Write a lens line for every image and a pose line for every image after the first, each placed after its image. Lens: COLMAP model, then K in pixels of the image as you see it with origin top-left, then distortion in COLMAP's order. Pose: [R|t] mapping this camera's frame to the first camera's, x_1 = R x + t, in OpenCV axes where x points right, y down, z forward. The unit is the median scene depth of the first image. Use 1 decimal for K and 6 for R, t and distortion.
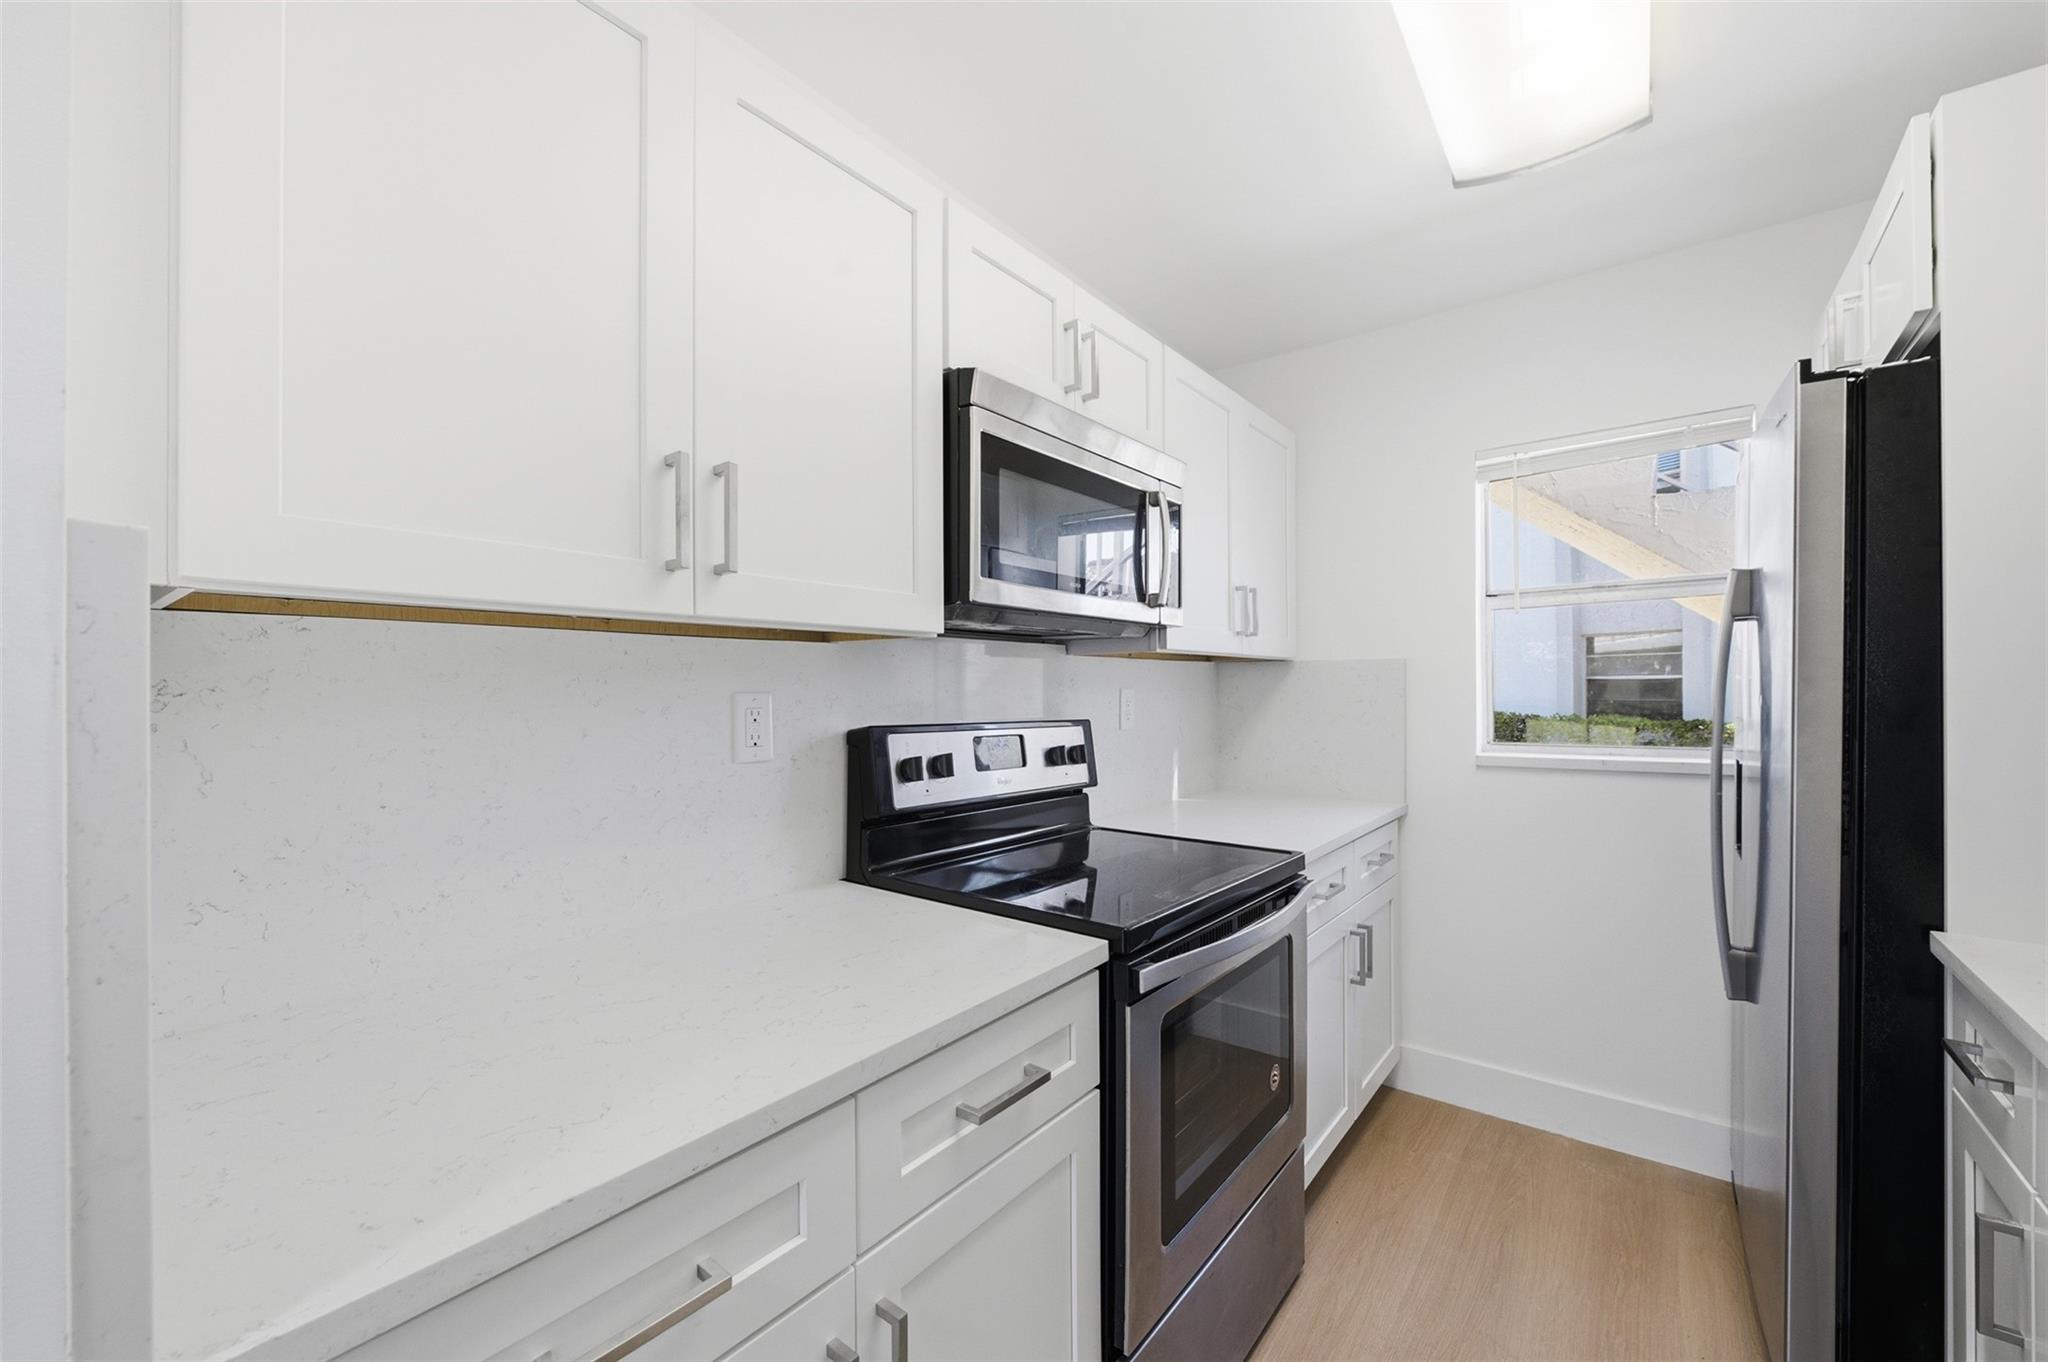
lens RADIAL K [[799.3, 0, 1024.0], [0, 799.3, 681.0], [0, 0, 1]] dist [0.000301, -0.000115]
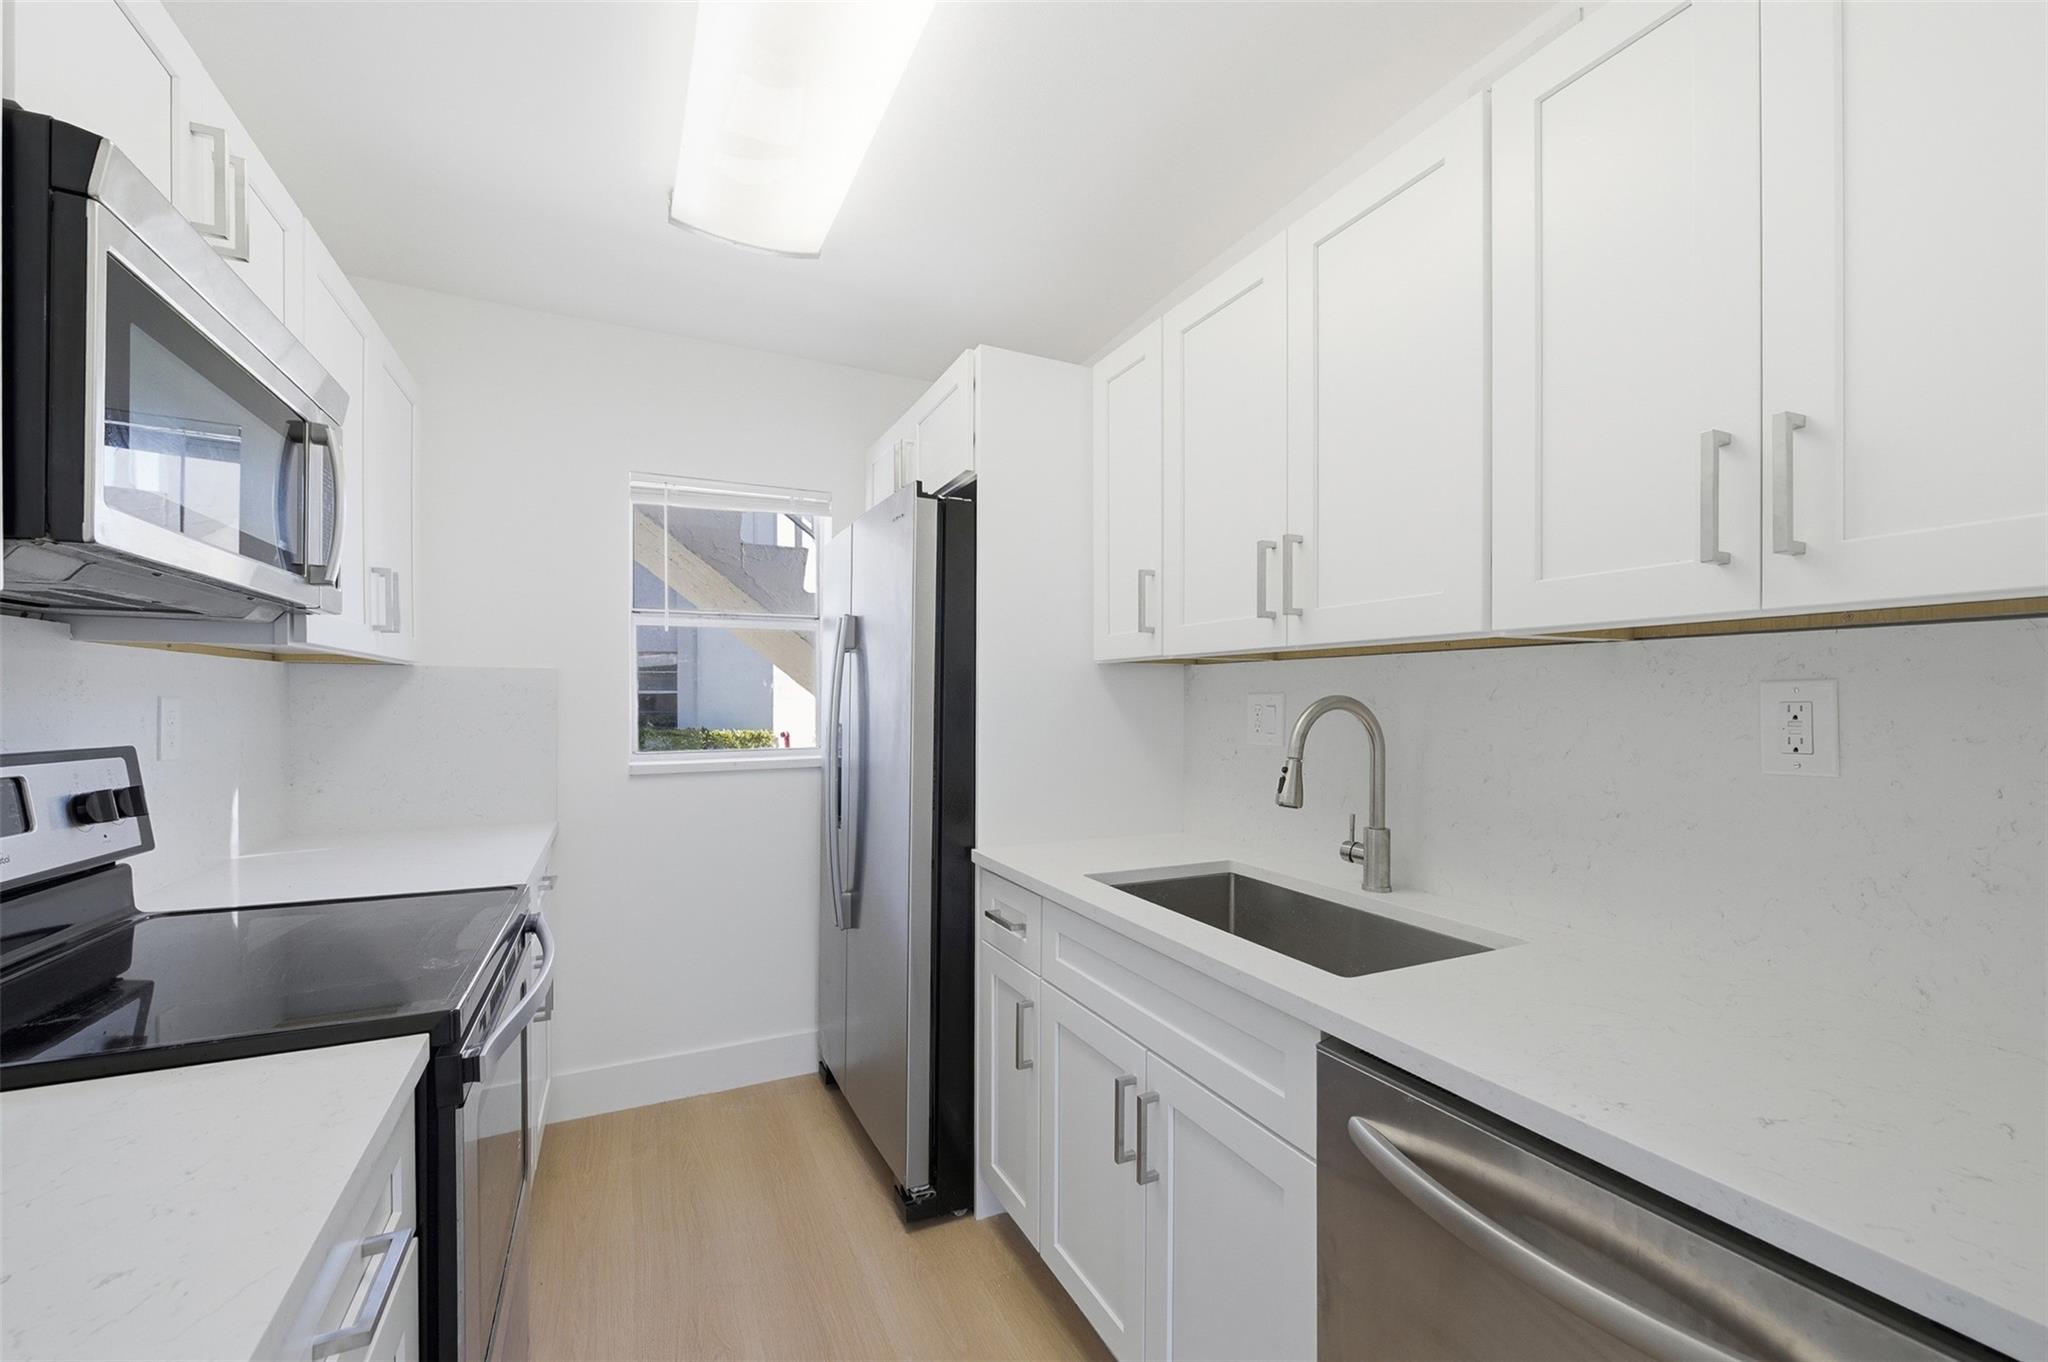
lens RADIAL K [[813.2, 0, 1028.3], [0, 813.2, 694.0], [0, 0, 1]] dist [-0.013371, -0.000118]
pose [[0.432639, 0.013595, 0.901465, -0.185461], [-0.013768, 0.999869, -0.008471, 0.003088], [-0.901462, -0.008747, 0.432770, 0.098622]]
